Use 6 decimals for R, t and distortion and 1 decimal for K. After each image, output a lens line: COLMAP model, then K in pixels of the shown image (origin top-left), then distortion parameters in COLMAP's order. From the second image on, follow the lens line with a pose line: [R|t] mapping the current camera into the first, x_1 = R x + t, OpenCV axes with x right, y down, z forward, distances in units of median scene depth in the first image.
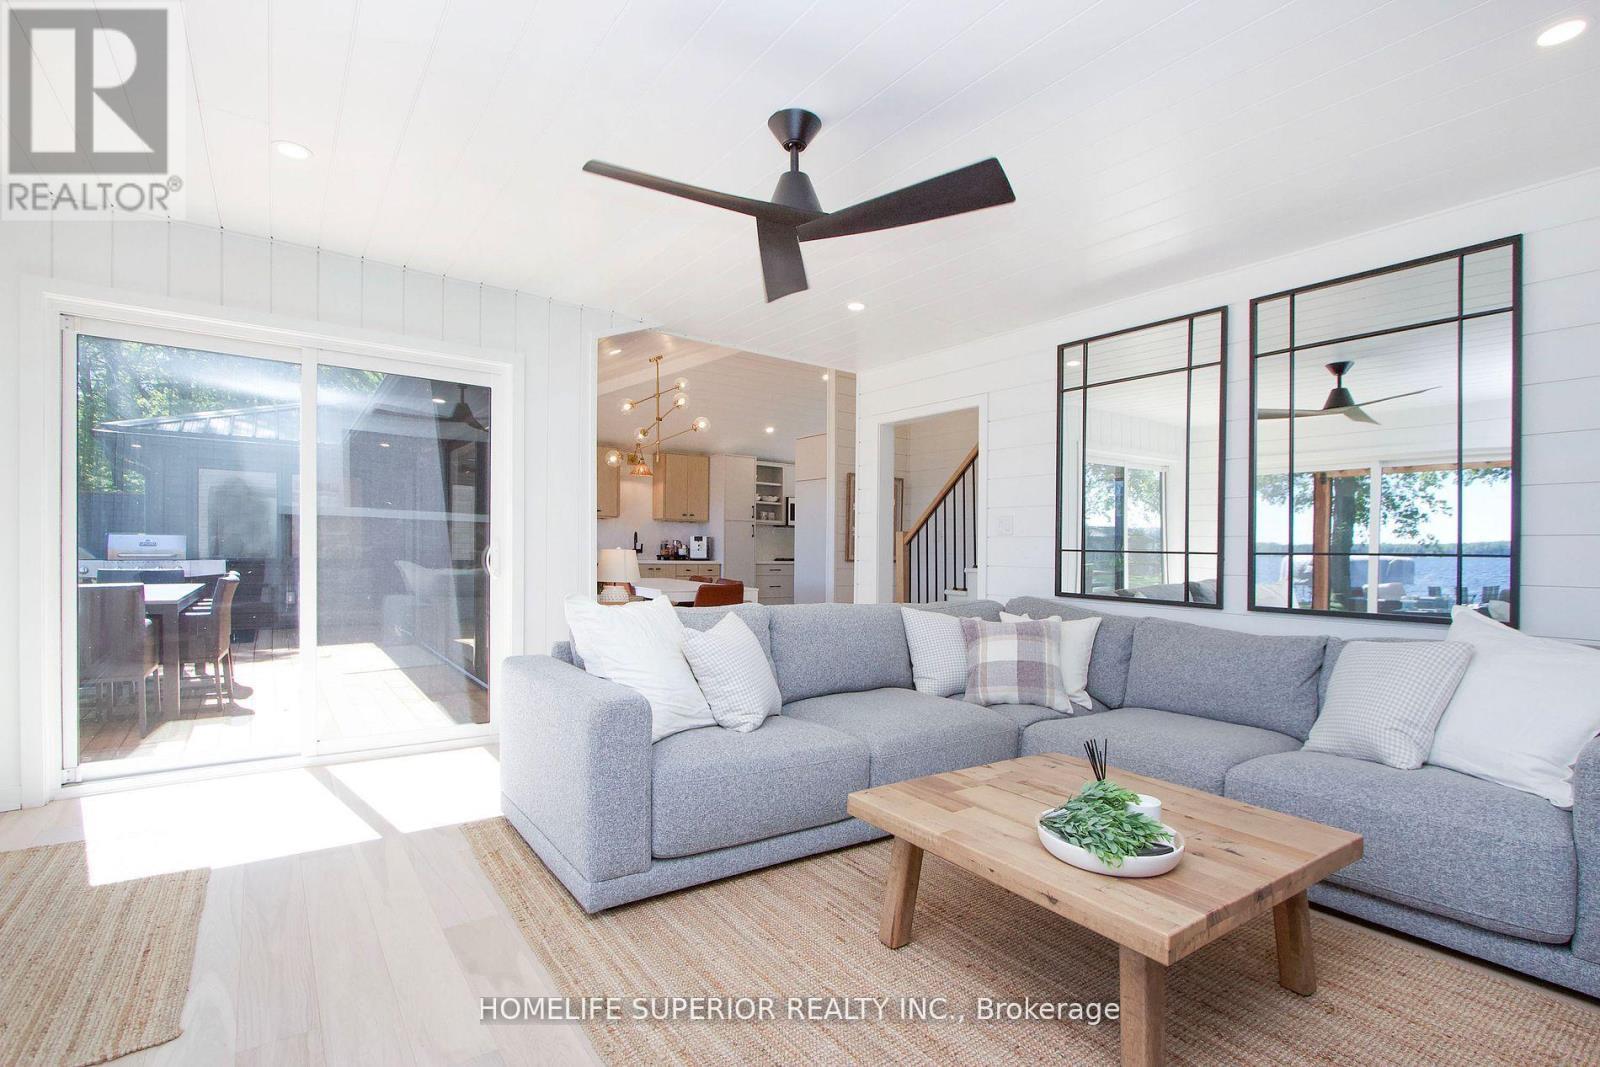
lens RADIAL K [[735.3, 0, 793.6], [0, 735.3, 543.9], [0, 0, 1]] dist [-0.013279, -0.000958]
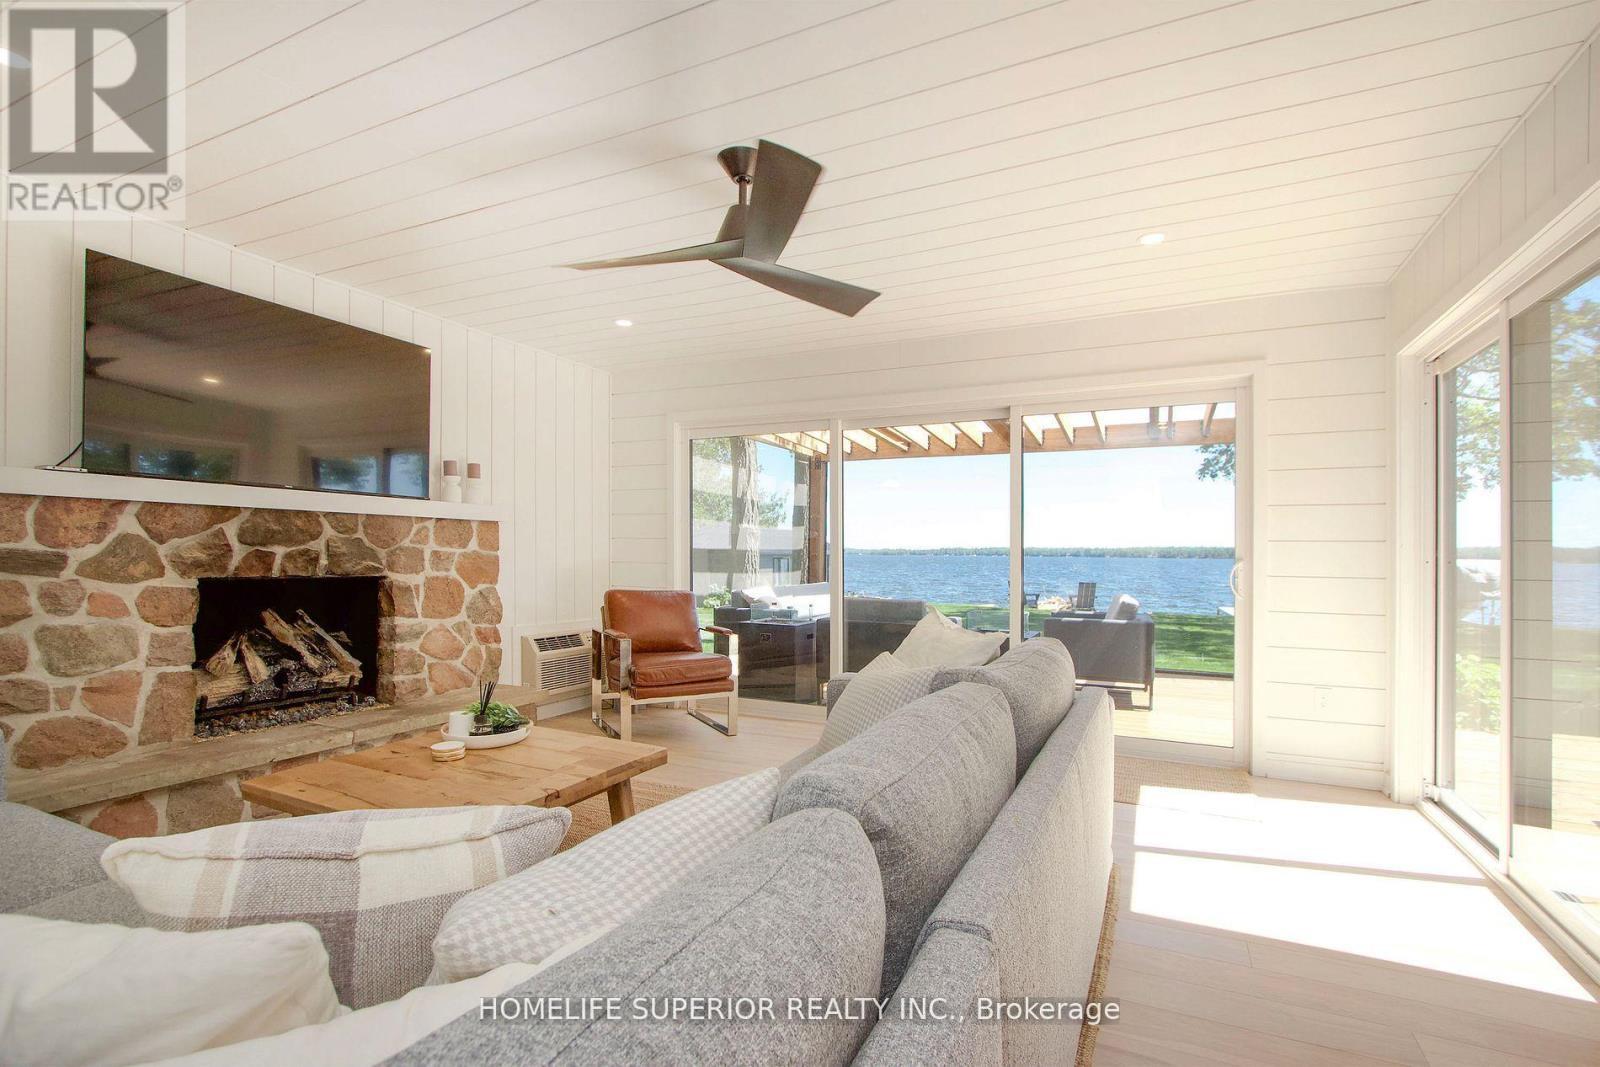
lens RADIAL K [[735.3, 0, 802.4], [0, 735.3, 543.3], [0, 0, 1]] dist [-0.013279, -0.000958]
pose [[-0.881880, -0.028916, -0.470587, 0.459081], [-0.023133, 0.999569, -0.018069, 0.001115], [0.470907, -0.005048, -0.882169, 2.142609]]
